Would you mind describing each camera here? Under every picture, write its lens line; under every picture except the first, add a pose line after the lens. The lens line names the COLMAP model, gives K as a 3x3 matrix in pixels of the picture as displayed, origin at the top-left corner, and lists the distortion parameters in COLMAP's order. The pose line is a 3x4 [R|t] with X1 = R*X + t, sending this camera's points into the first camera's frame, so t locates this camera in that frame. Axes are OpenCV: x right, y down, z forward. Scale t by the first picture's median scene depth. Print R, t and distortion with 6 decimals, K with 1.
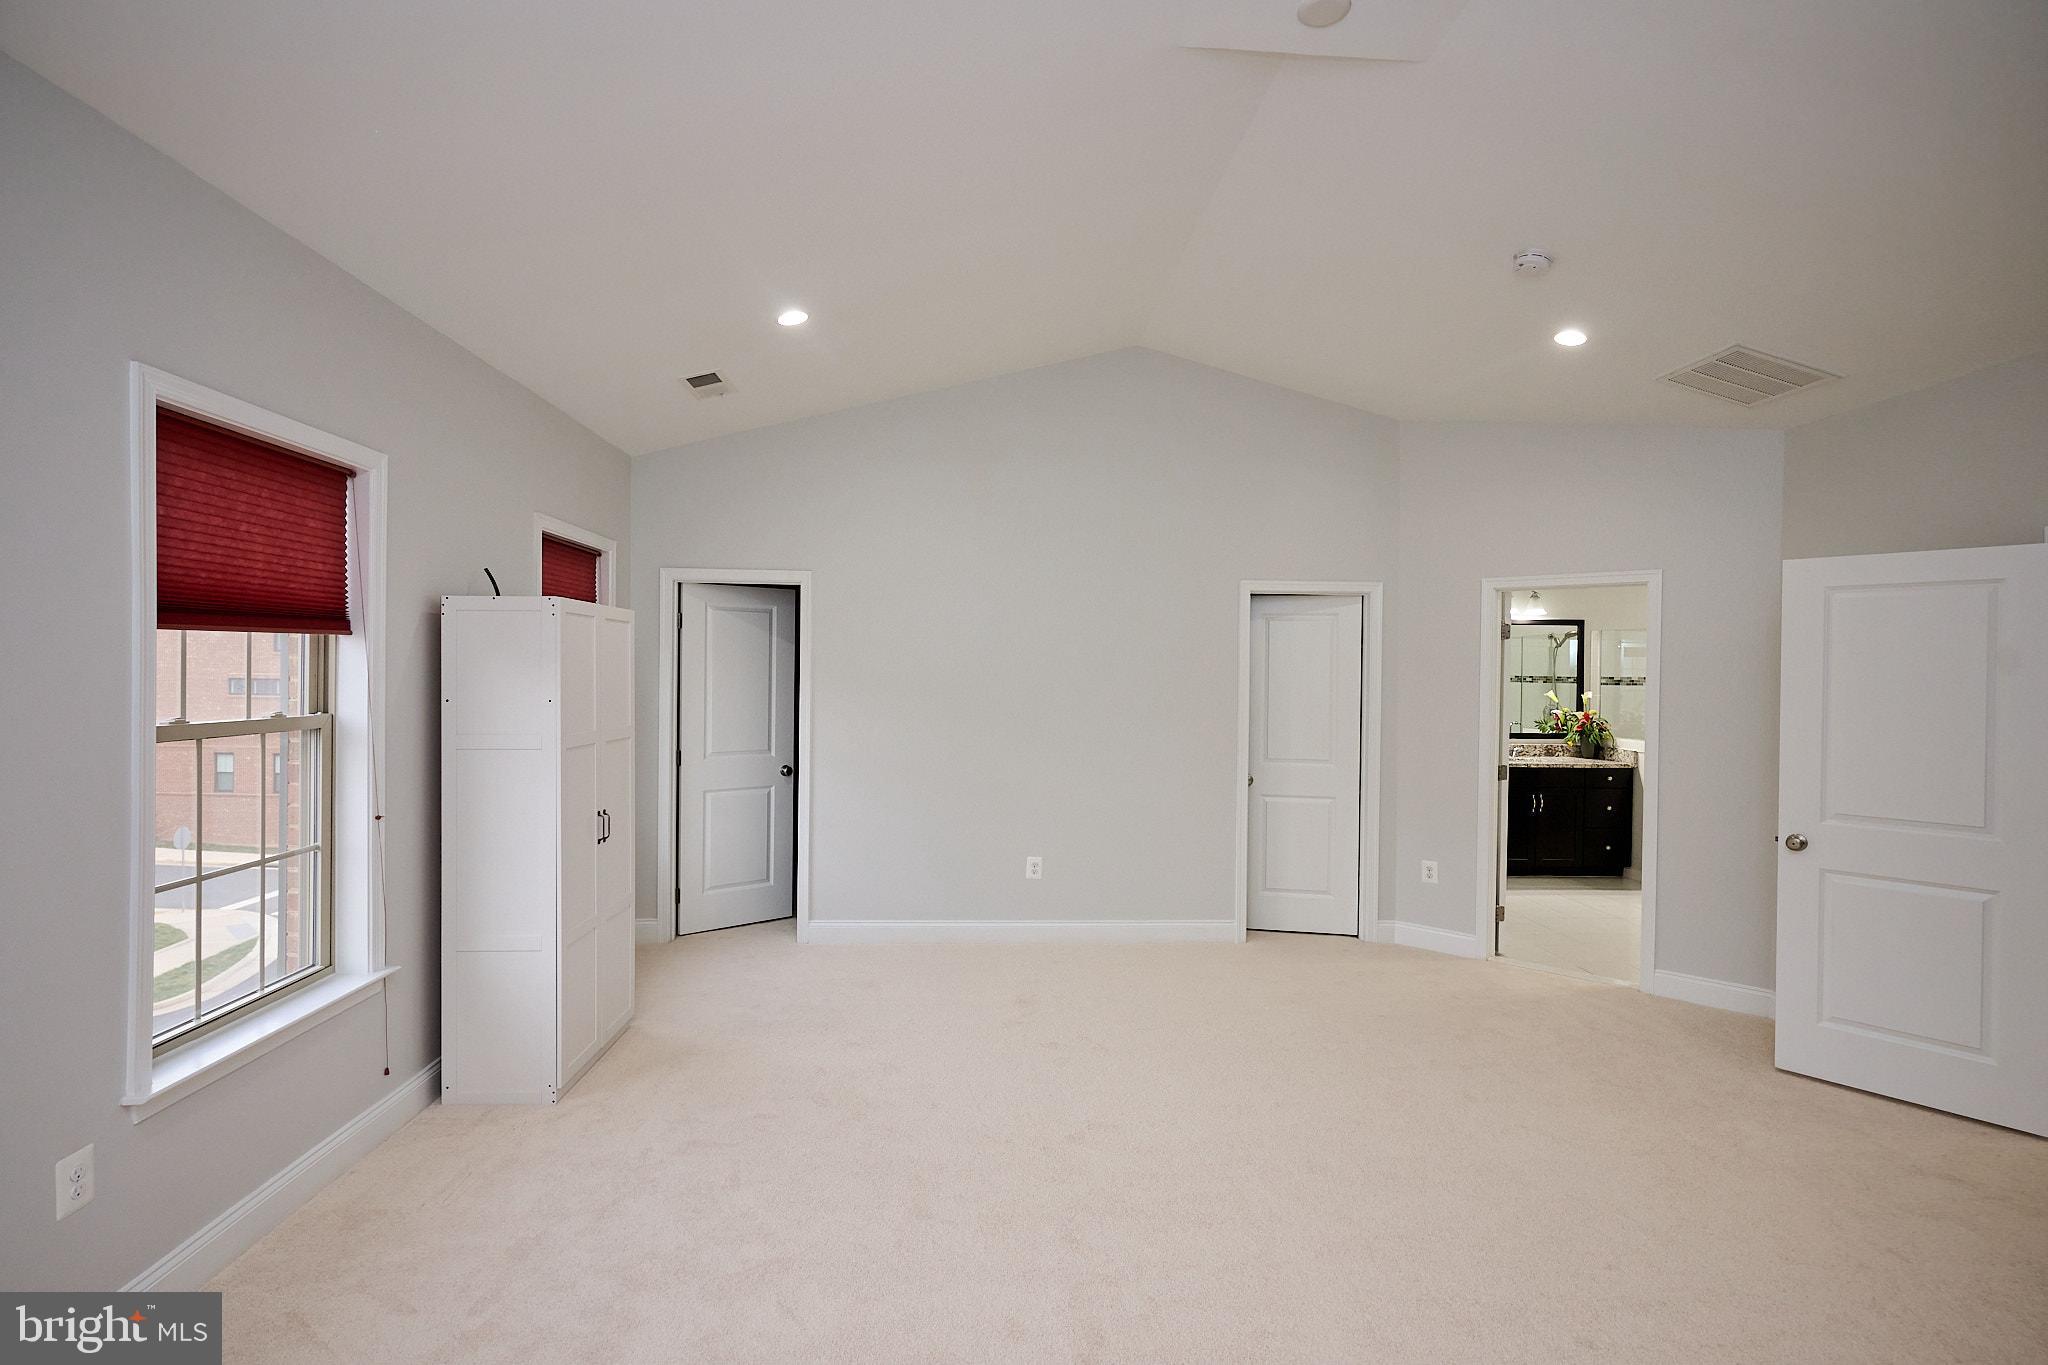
lens RADIAL K [[975.7, 0, 1005.6], [0, 975.7, 681.7], [0, 0, 1]] dist [-0.001306, 0.001970]
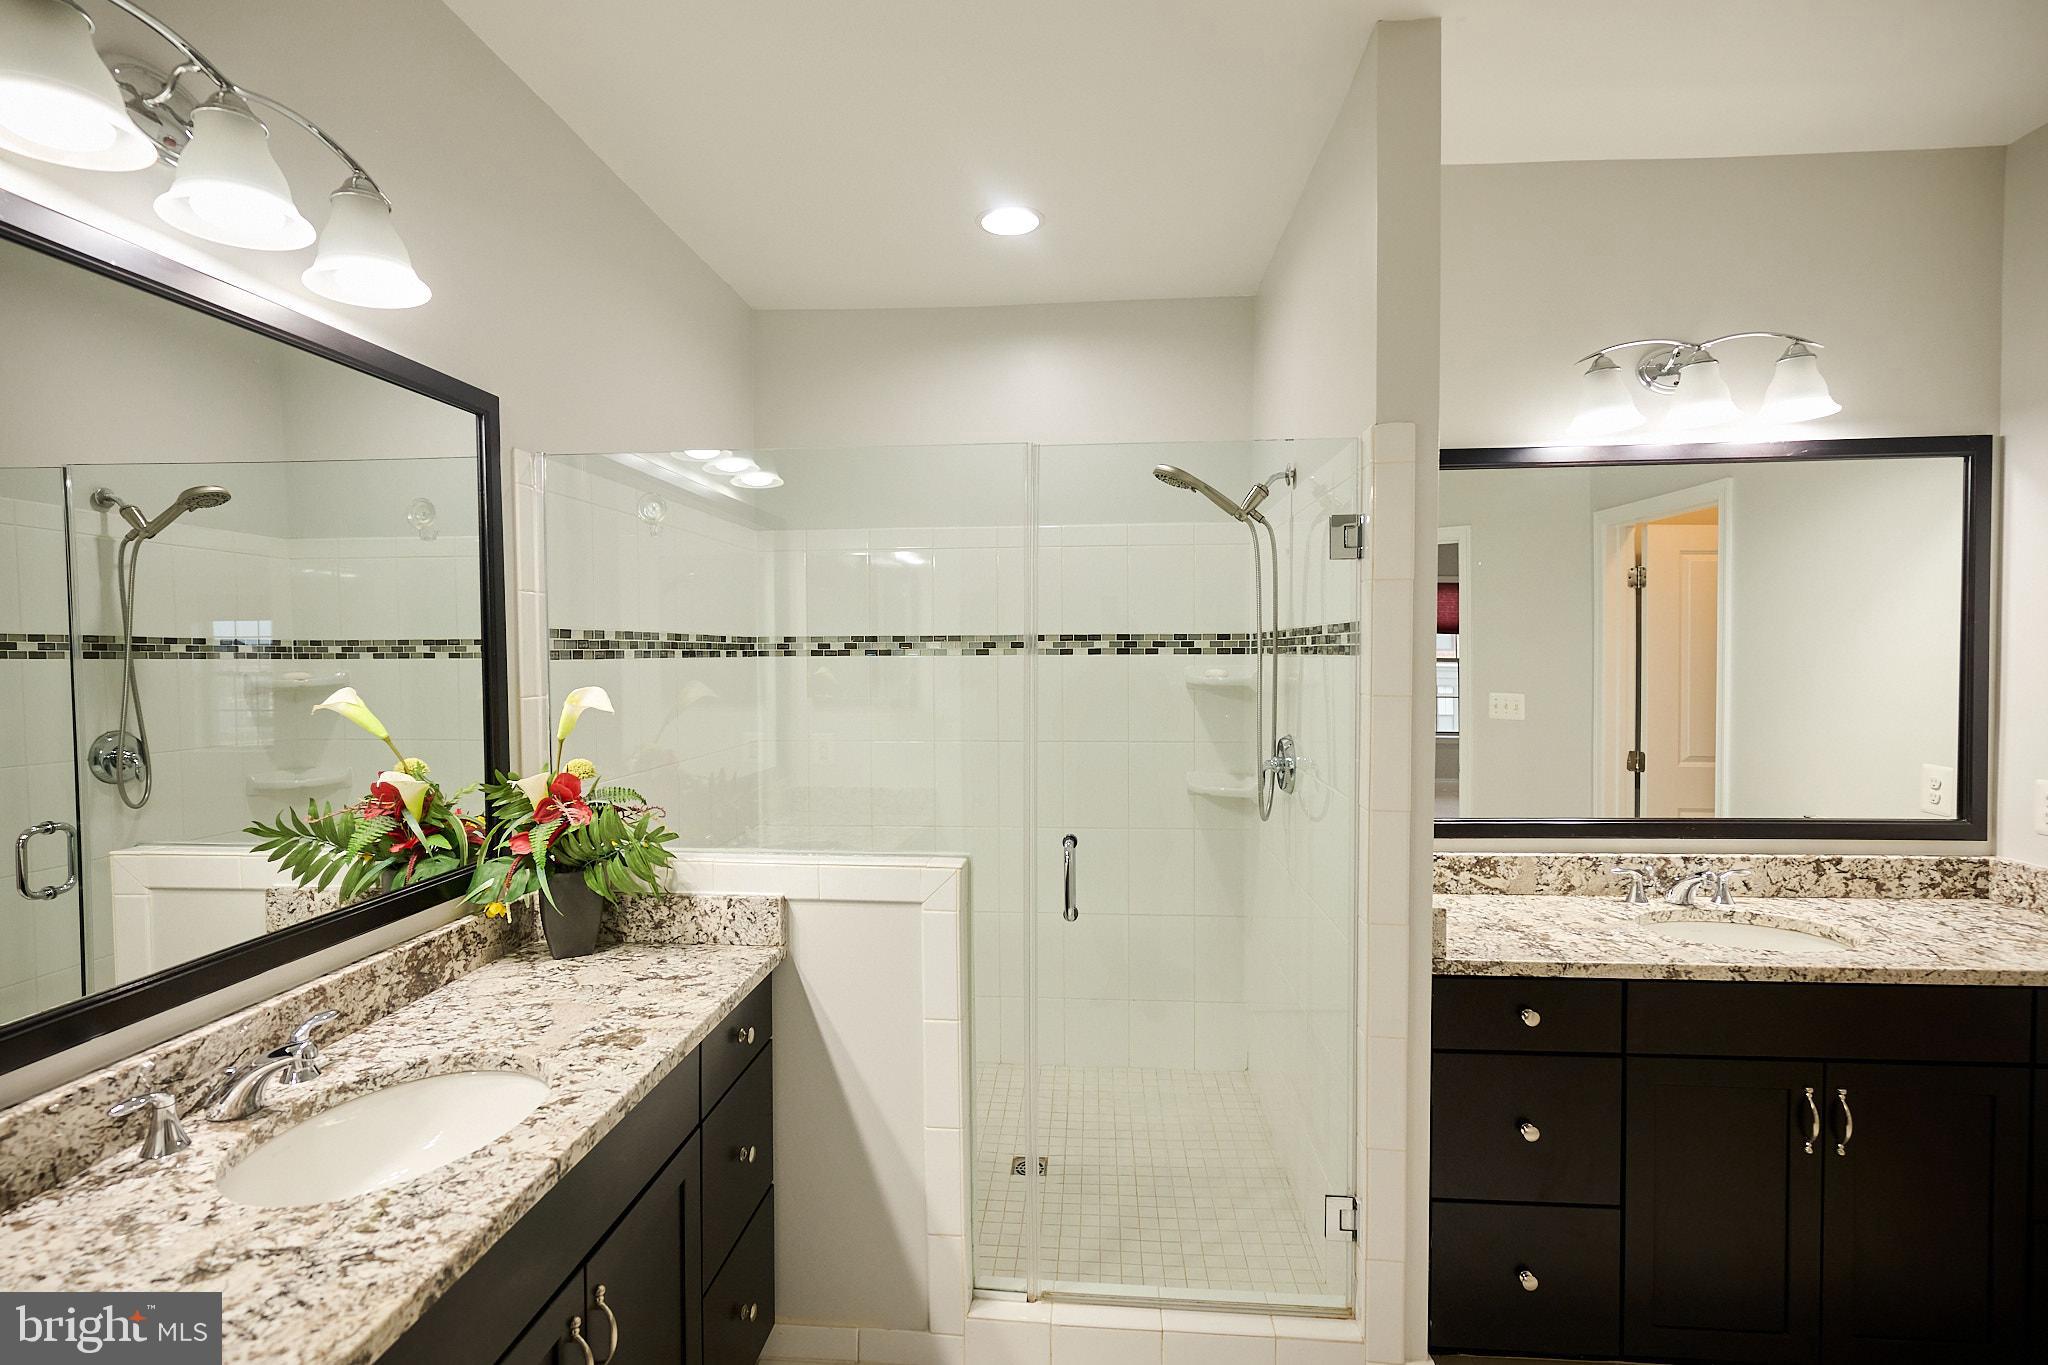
lens RADIAL K [[975.7, 0, 1020.6], [0, 975.7, 681.2], [0, 0, 1]] dist [-0.001306, 0.001970]
pose [[0.118222, -0.040453, 0.992163, 0.363904], [0.014068, 0.999138, 0.039062, 0.000970], [-0.992888, 0.009340, 0.118689, 0.847374]]
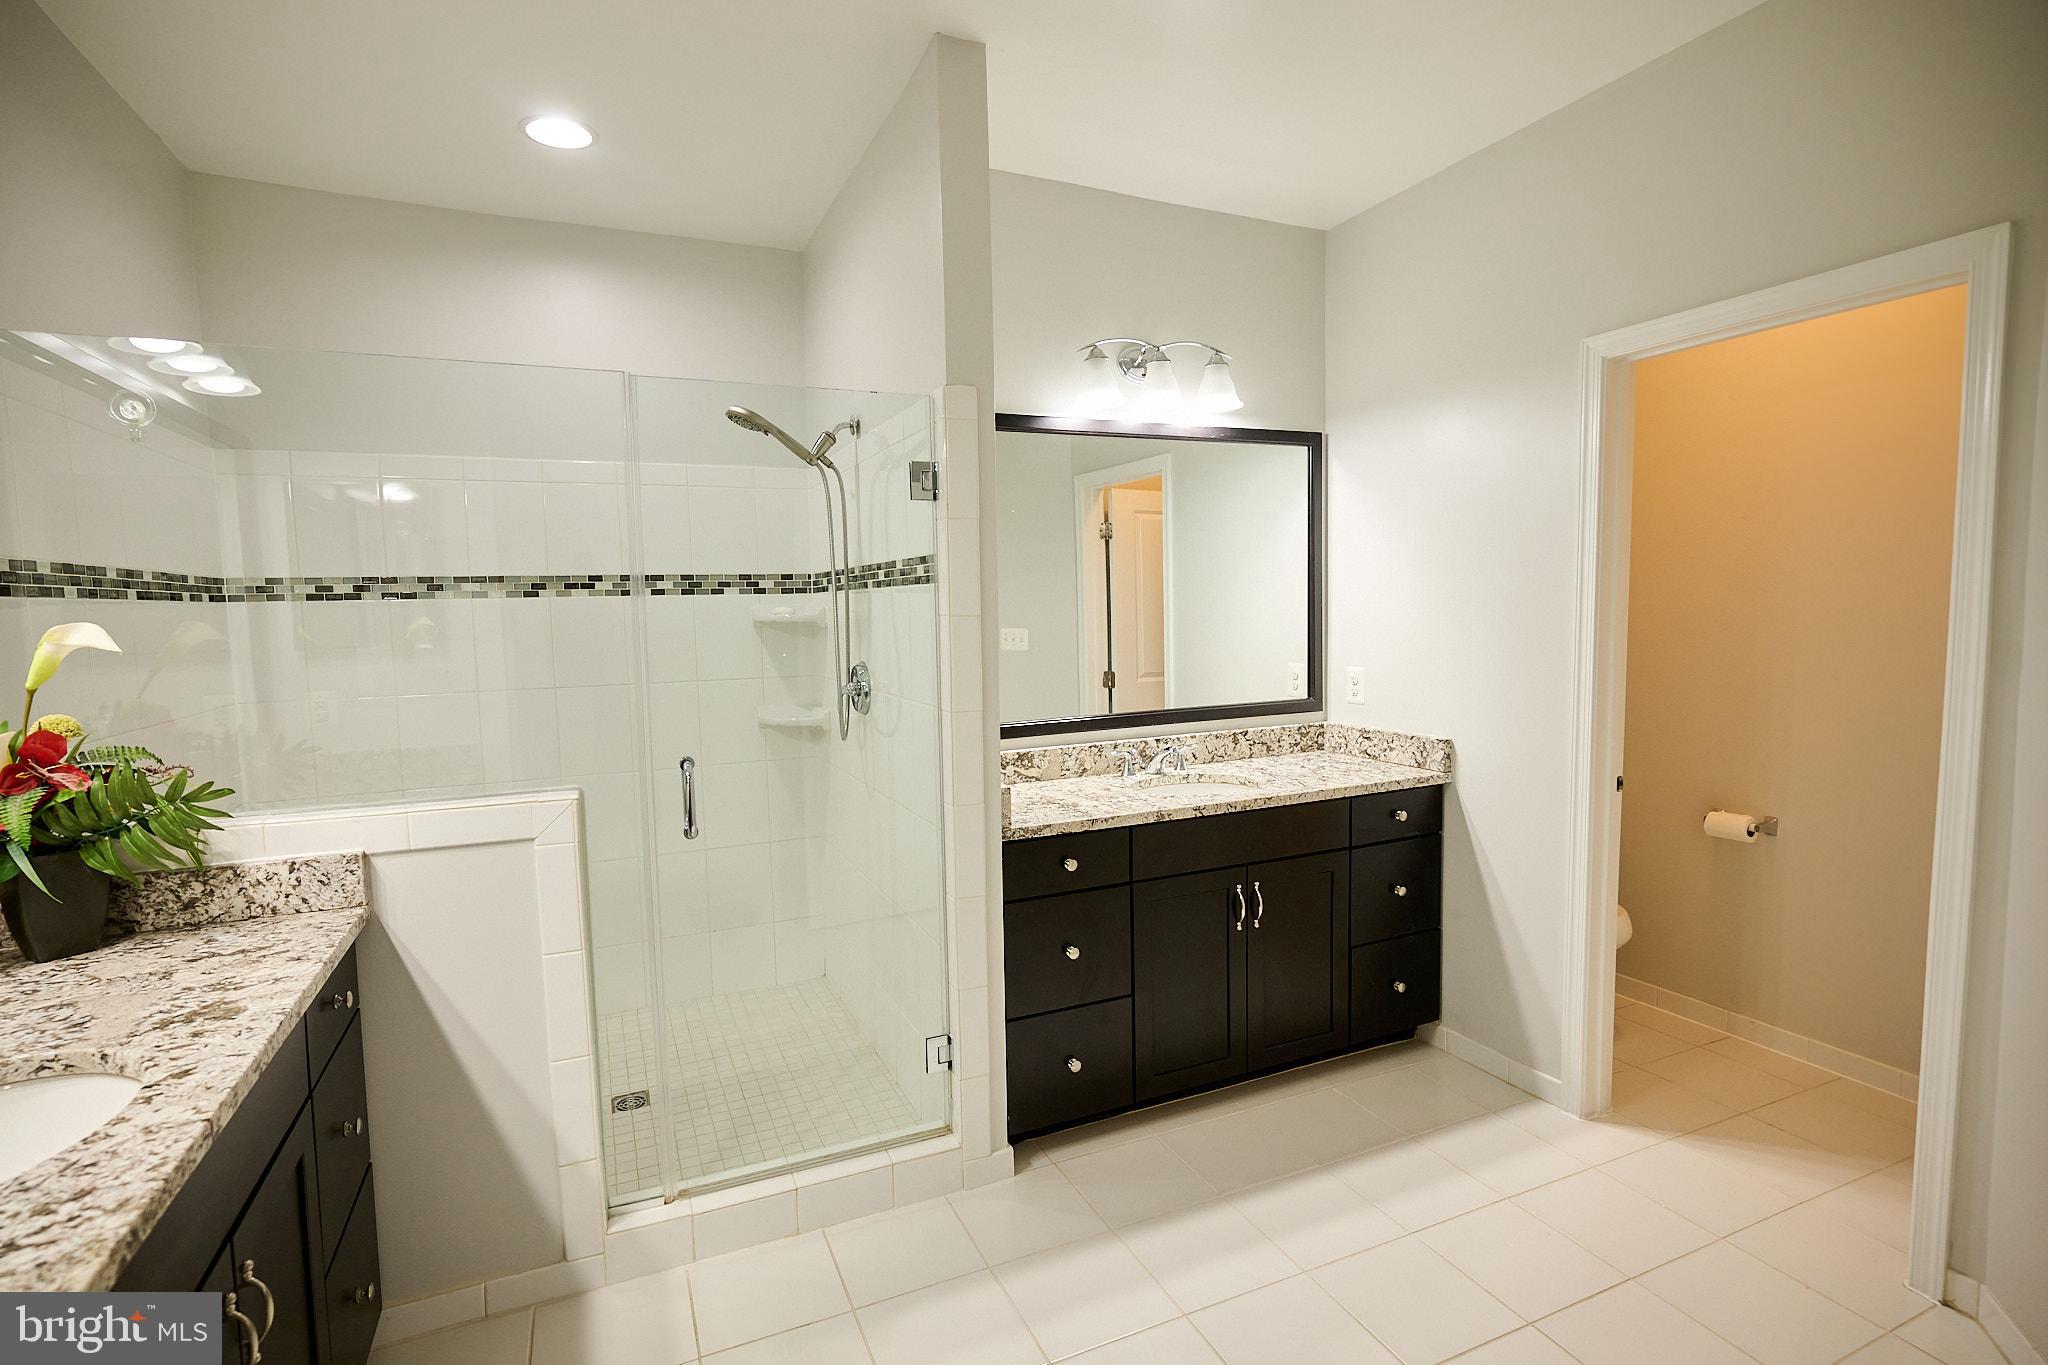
lens RADIAL K [[975.7, 0, 1020.2], [0, 975.7, 685.0], [0, 0, 1]] dist [-0.001306, 0.001970]
pose [[-0.372014, -0.080040, 0.924770, 0.337847], [0.024568, 0.995077, 0.096008, 0.008378], [-0.927902, 0.058437, -0.368216, 0.878042]]
